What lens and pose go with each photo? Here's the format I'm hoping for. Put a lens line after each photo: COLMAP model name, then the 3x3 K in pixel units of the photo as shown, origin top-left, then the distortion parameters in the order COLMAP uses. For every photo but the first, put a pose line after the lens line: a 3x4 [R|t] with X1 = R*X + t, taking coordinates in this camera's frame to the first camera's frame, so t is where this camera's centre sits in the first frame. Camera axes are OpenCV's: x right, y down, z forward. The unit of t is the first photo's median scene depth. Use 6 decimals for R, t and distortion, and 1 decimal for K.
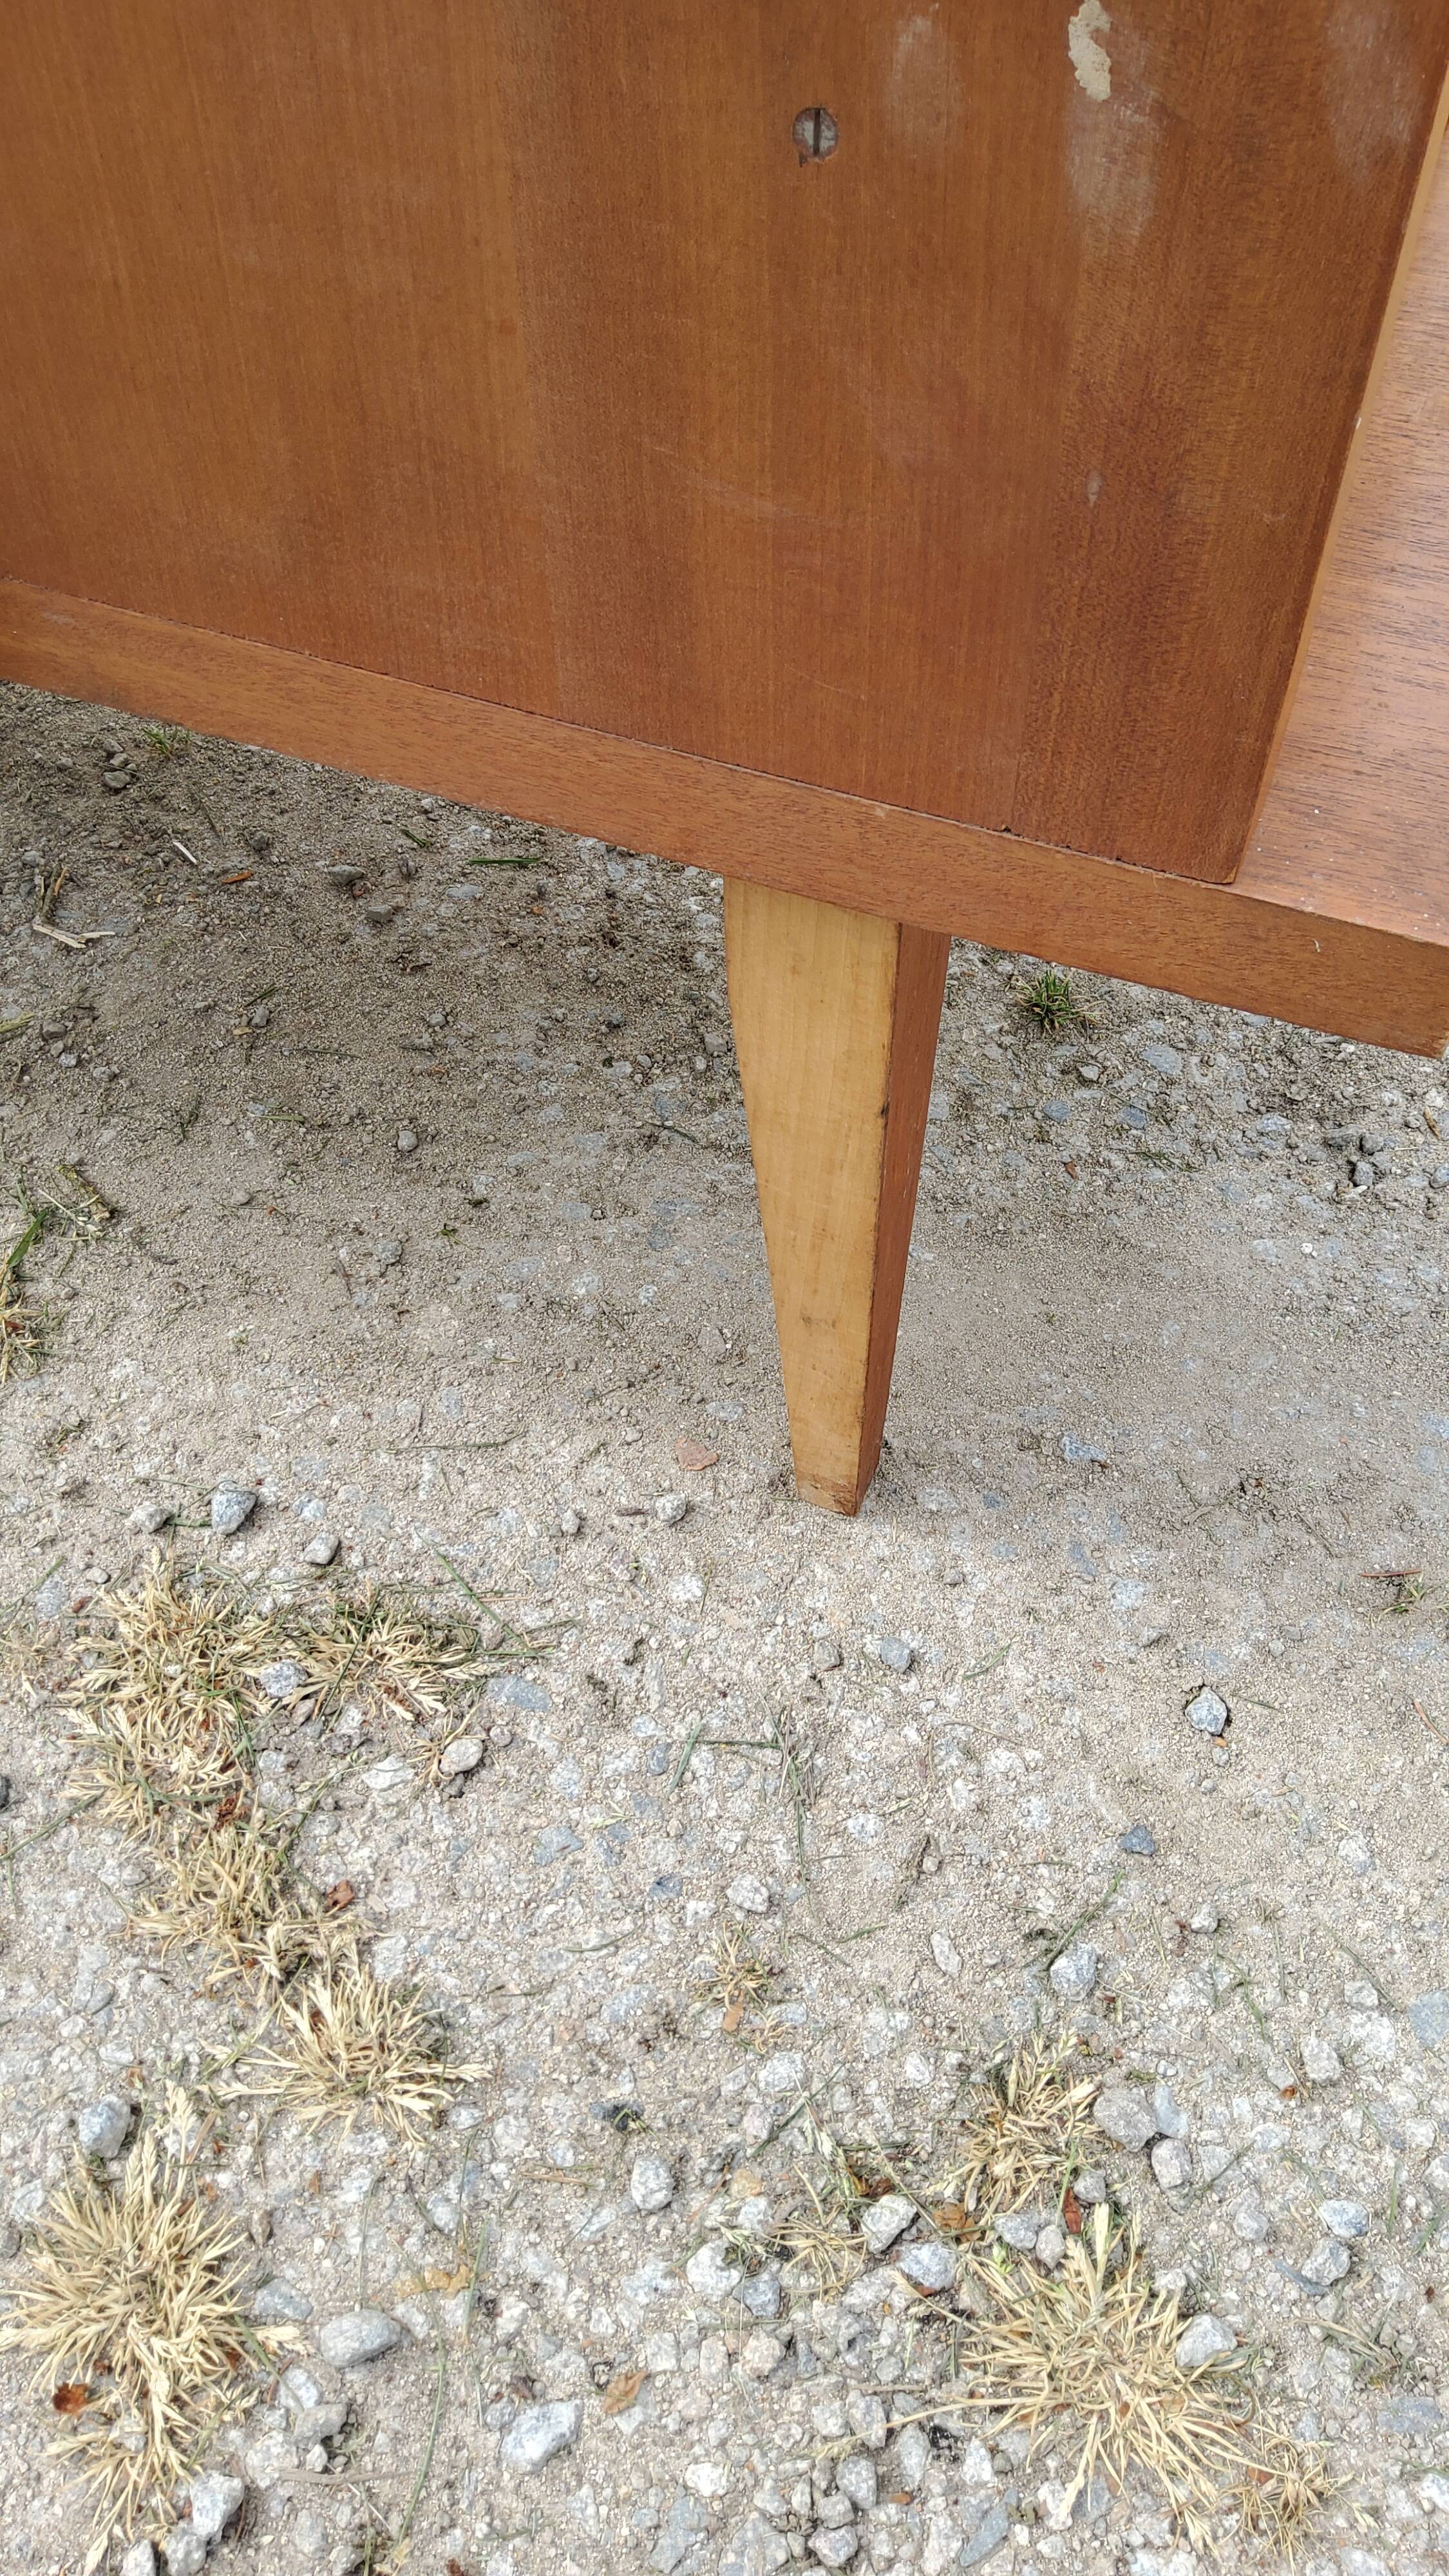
lens RADIAL K [[1915.3, 0, 734.3], [0, 1915.3, 1289.4], [0, 0, 1]] dist [0.065821, -0.113079]
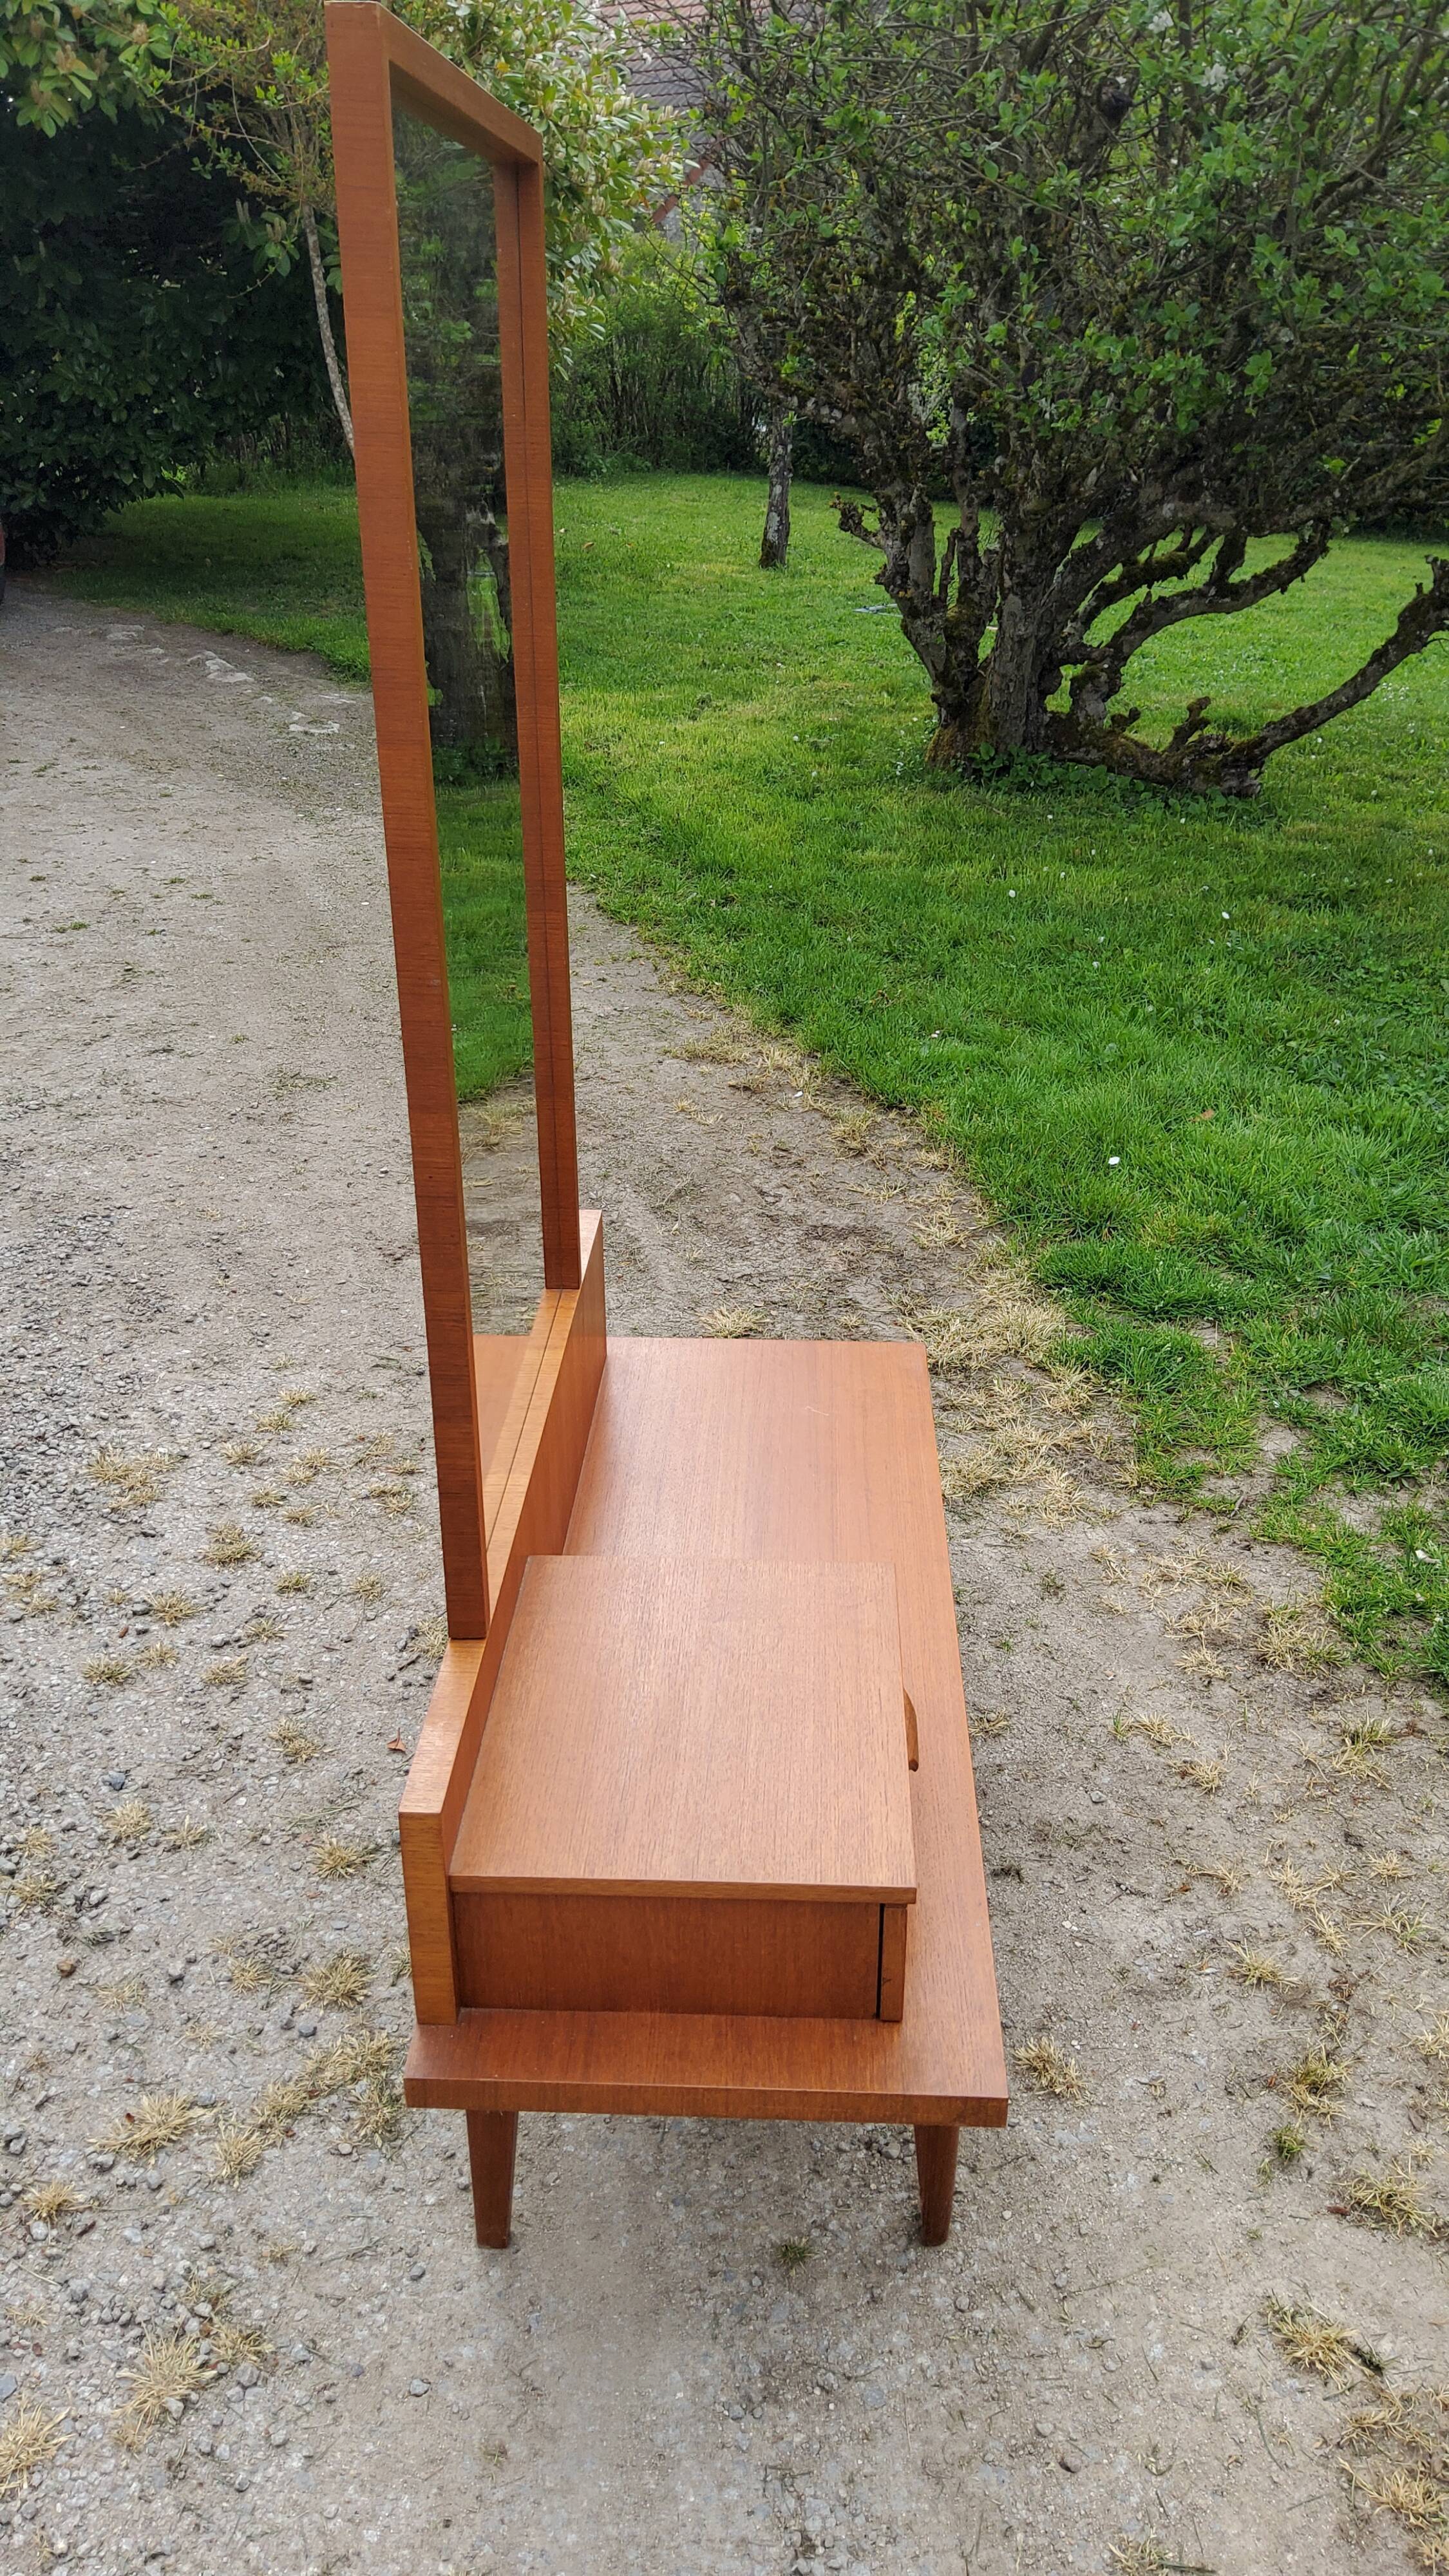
lens RADIAL K [[1915.3, 0, 748.4], [0, 1915.3, 1298.3], [0, 0, 1]] dist [0.065821, -0.113079]
pose [[0.334622, 0.401961, -0.852323, 2.182176], [-0.766895, 0.641770, 0.001580, -1.124577], [0.547631, 0.653114, 0.523013, -1.079609]]
